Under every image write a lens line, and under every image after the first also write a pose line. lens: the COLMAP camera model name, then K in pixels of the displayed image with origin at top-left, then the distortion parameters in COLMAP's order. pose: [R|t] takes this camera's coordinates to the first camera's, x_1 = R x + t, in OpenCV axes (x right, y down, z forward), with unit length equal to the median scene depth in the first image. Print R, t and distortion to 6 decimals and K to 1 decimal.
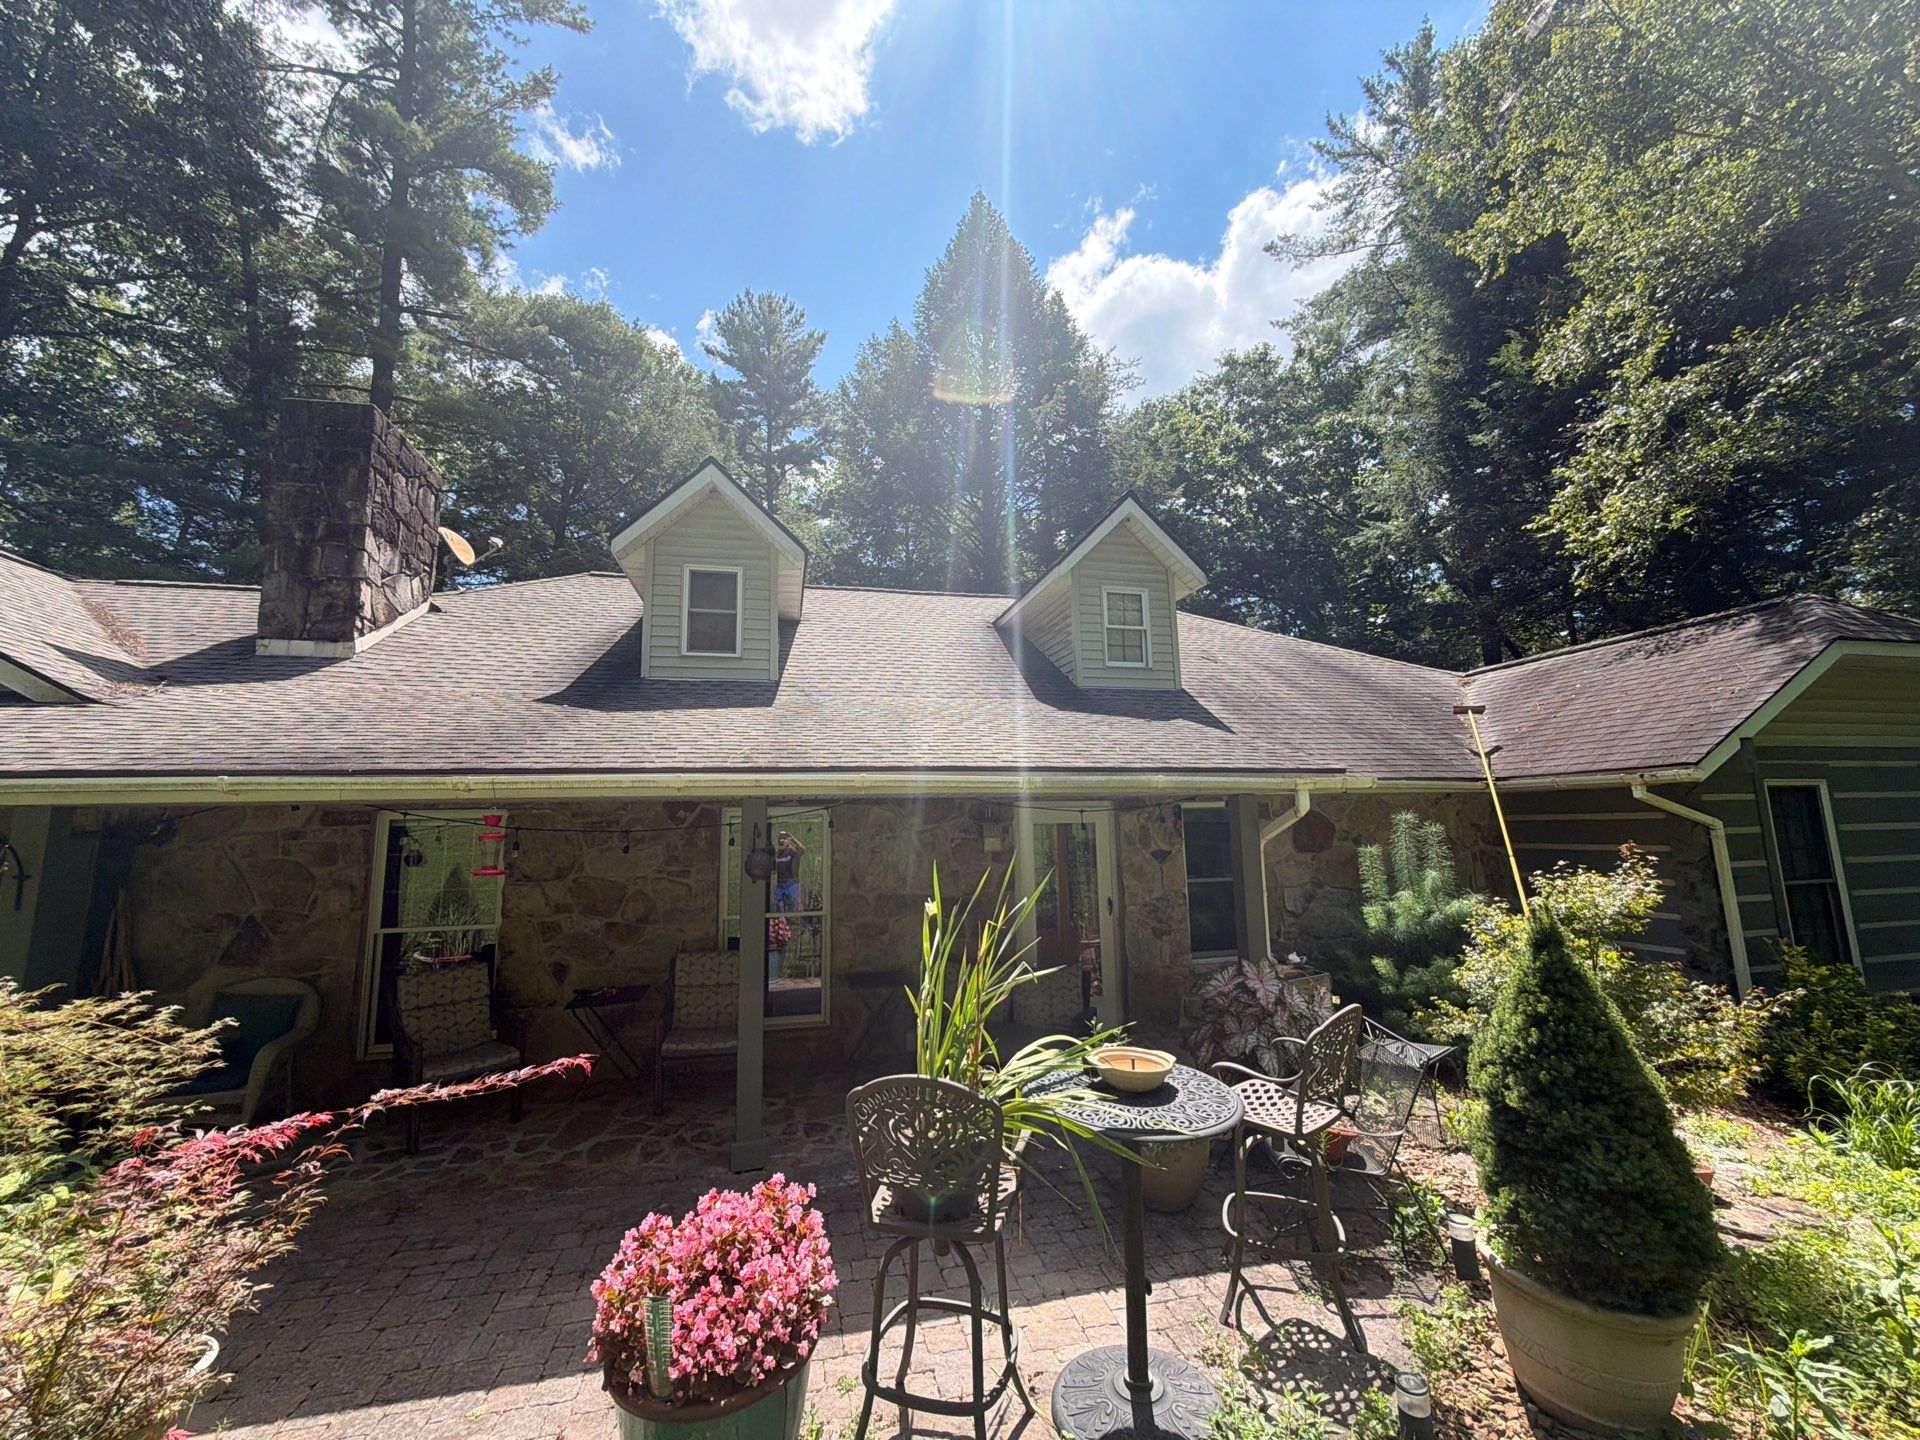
lens RADIAL K [[763.9, 0, 963.0], [0, 763.9, 720.8], [0, 0, 1]] dist [0.000141, -0.000077]
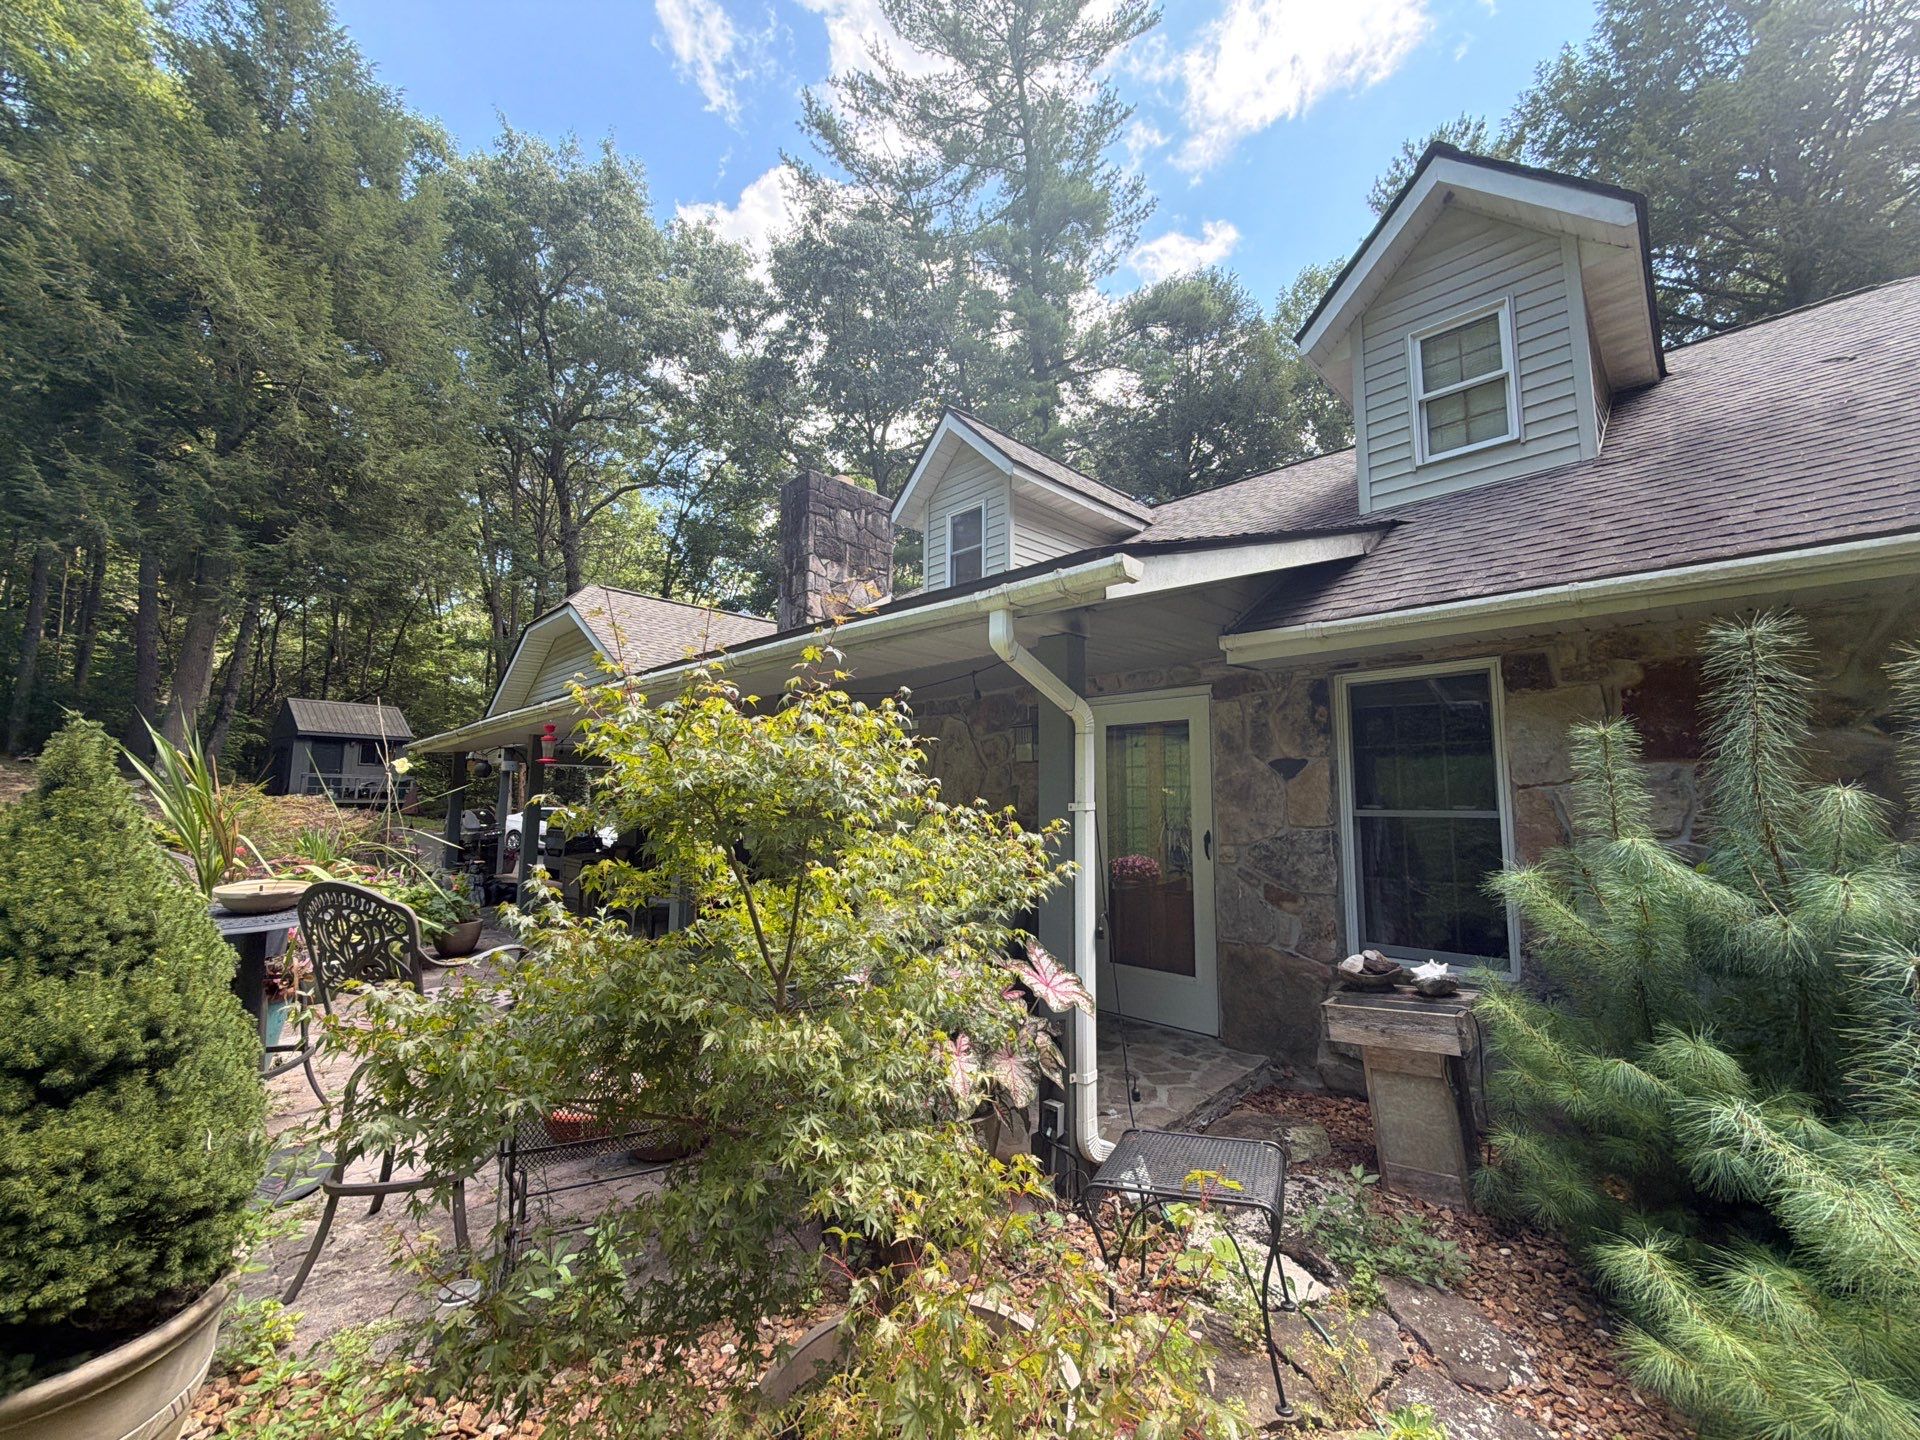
lens RADIAL K [[763.9, 0, 963.0], [0, 763.9, 720.8], [0, 0, 1]] dist [0.000141, -0.000077]
pose [[0.524451, -0.068568, -0.848675, 0.592468], [0.105015, 0.994351, -0.015442, 0.116055], [0.844940, -0.081025, 0.528689, 0.450927]]
